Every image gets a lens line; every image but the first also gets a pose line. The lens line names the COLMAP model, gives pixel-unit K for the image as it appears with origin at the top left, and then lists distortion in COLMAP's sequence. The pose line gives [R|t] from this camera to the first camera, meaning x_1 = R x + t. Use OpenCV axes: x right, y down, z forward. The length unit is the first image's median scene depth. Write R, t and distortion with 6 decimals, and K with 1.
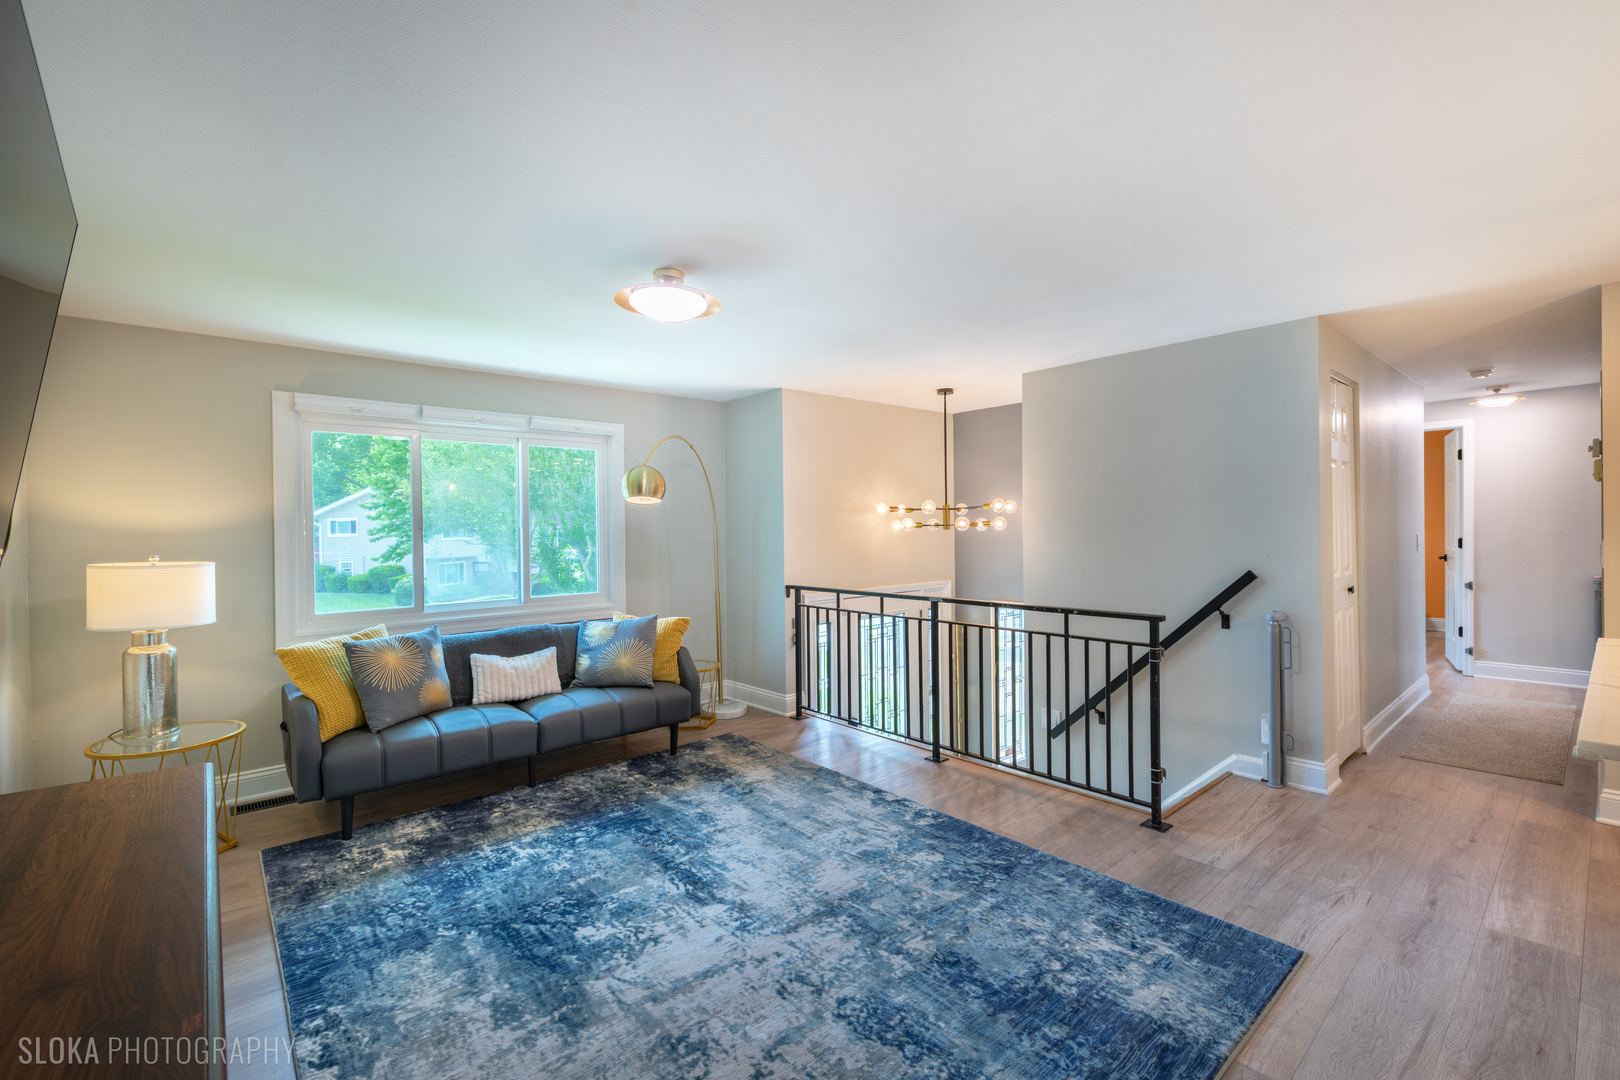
lens RADIAL K [[685.5, 0, 825.2], [0, 685.5, 516.2], [0, 0, 1]] dist [0.001257, -0.004408]
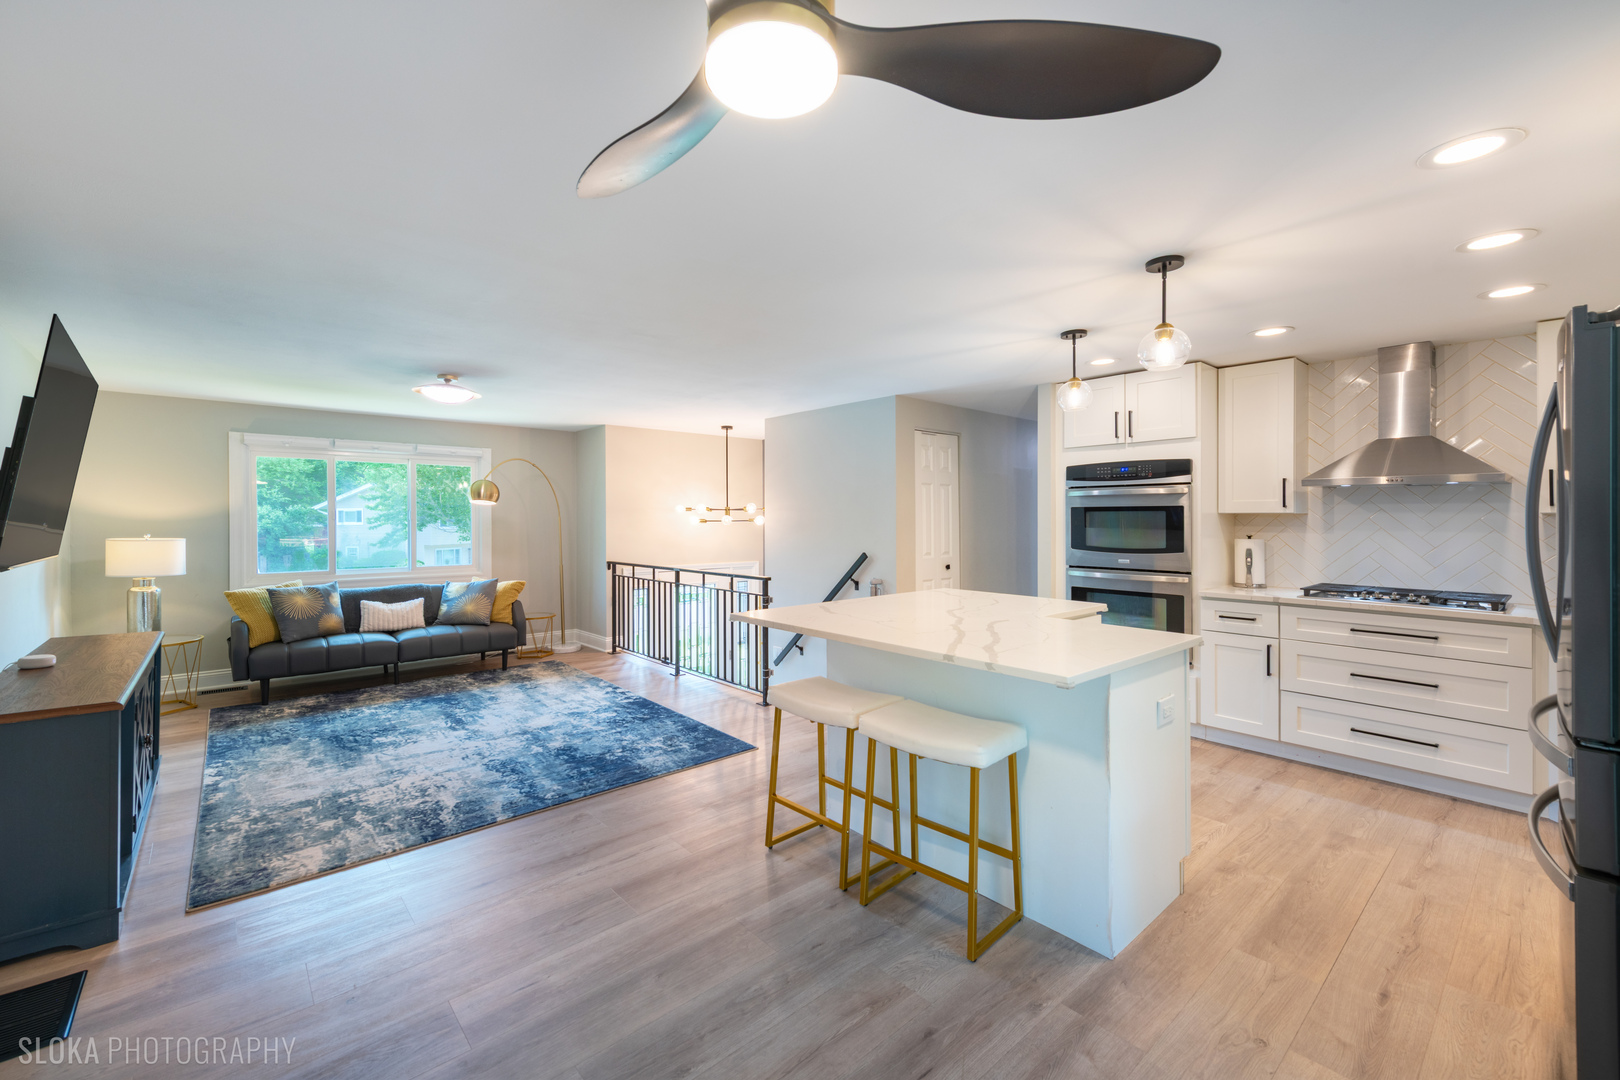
lens RADIAL K [[638.7, 0, 840.6], [0, 638.7, 508.5], [0, 0, 1]] dist [-0.003021, -0.002764]
pose [[0.999428, 0.013876, 0.030850, 0.594402], [-0.013690, 0.999887, -0.006234, -0.013943], [-0.030933, 0.005808, 0.999505, -0.540372]]
